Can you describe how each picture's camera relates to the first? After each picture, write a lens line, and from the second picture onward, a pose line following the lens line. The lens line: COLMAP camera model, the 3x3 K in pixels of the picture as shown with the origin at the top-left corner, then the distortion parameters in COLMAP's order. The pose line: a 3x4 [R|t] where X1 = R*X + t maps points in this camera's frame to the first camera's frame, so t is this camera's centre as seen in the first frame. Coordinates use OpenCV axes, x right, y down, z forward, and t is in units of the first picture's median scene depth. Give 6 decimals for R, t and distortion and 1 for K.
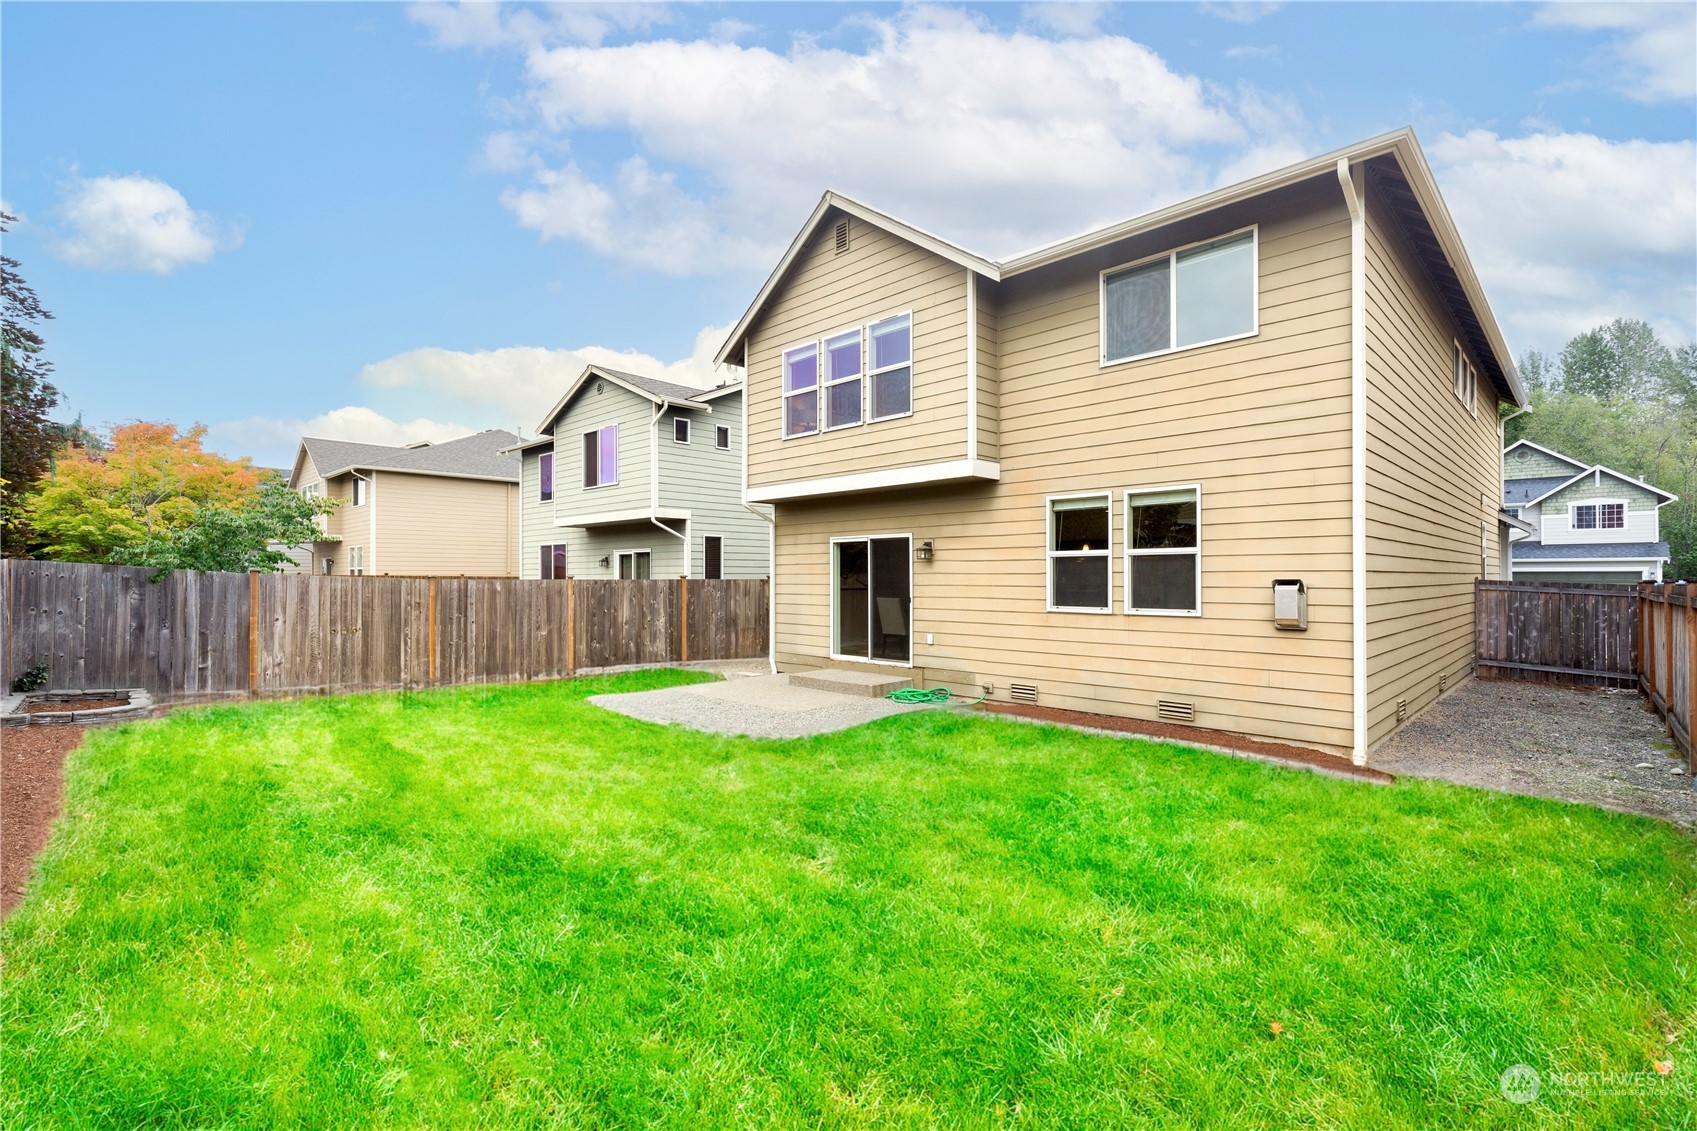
lens RADIAL K [[768.0, 0, 852.2], [0, 768.0, 567.7], [0, 0, 1]] dist [0.003414, 0.000401]
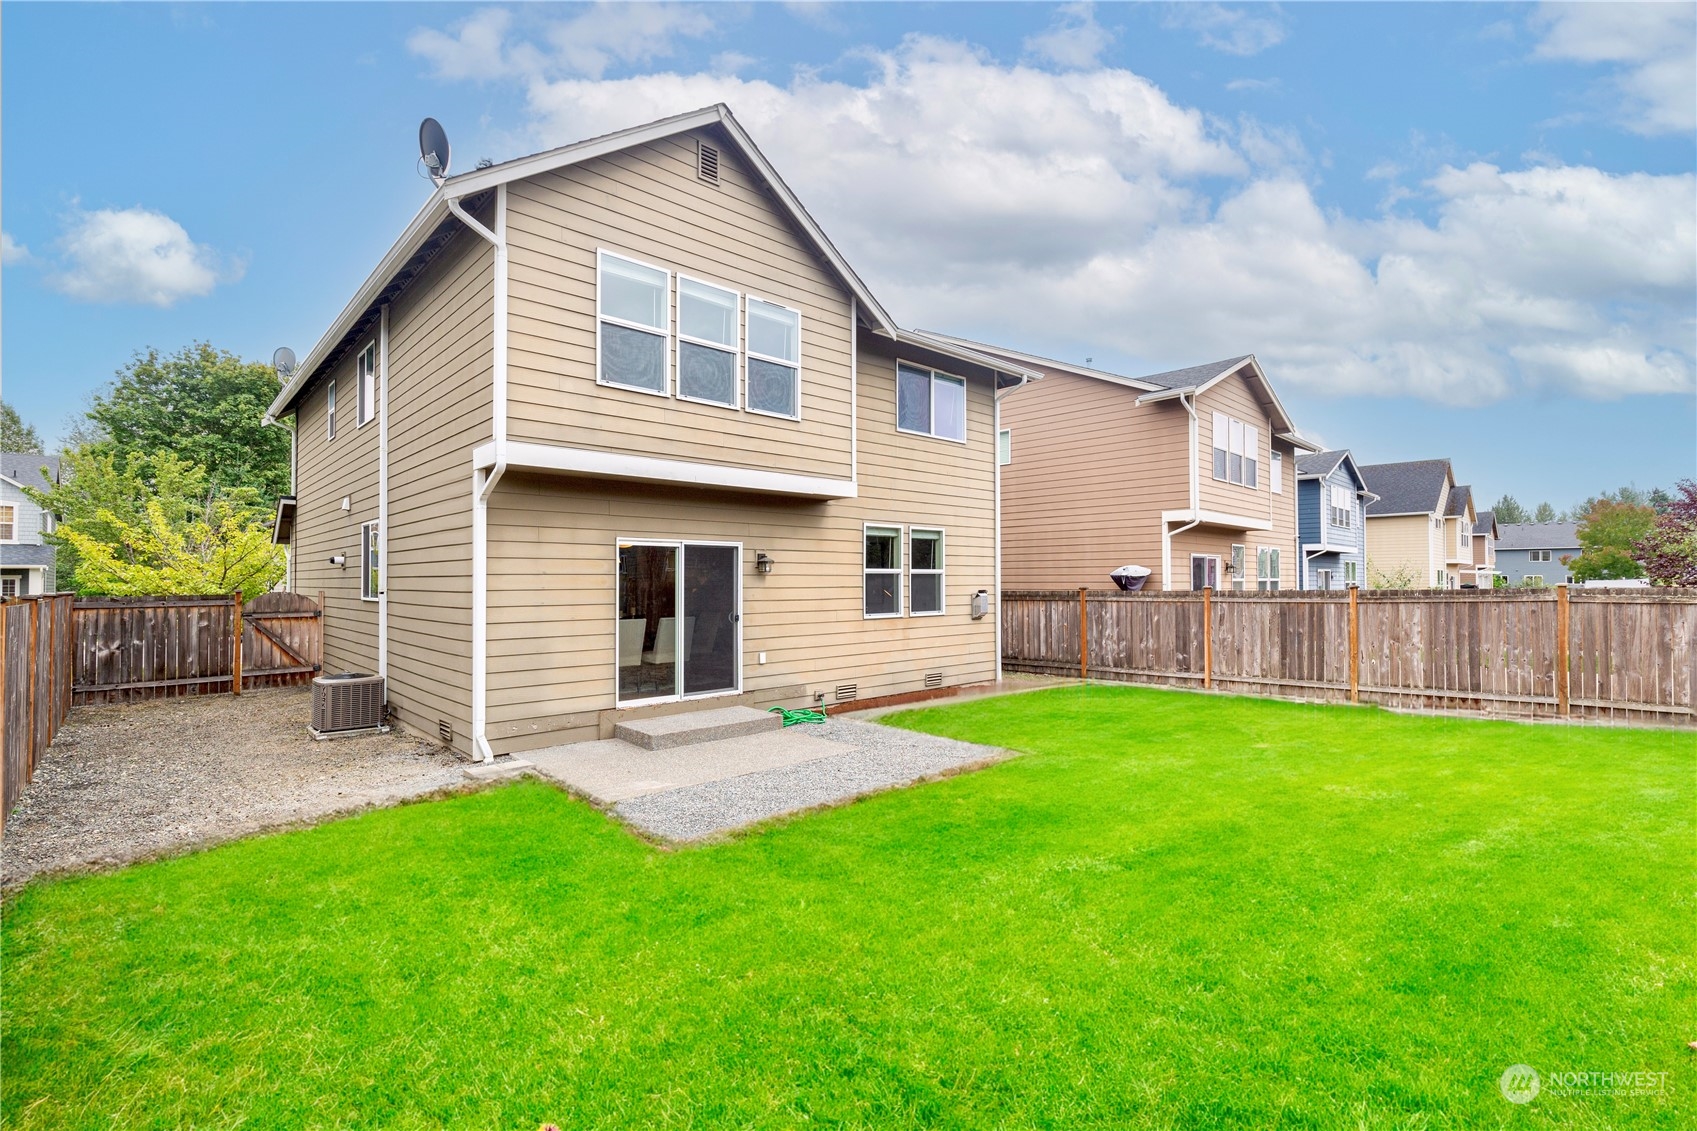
lens RADIAL K [[768.0, 0, 852.2], [0, 768.0, 567.7], [0, 0, 1]] dist [0.003414, 0.000401]
pose [[0.034371, 0.024685, 0.999104, -0.895358], [-0.002368, 0.999694, -0.024618, 0.006689], [-0.999406, -0.001520, 0.034419, 0.930960]]
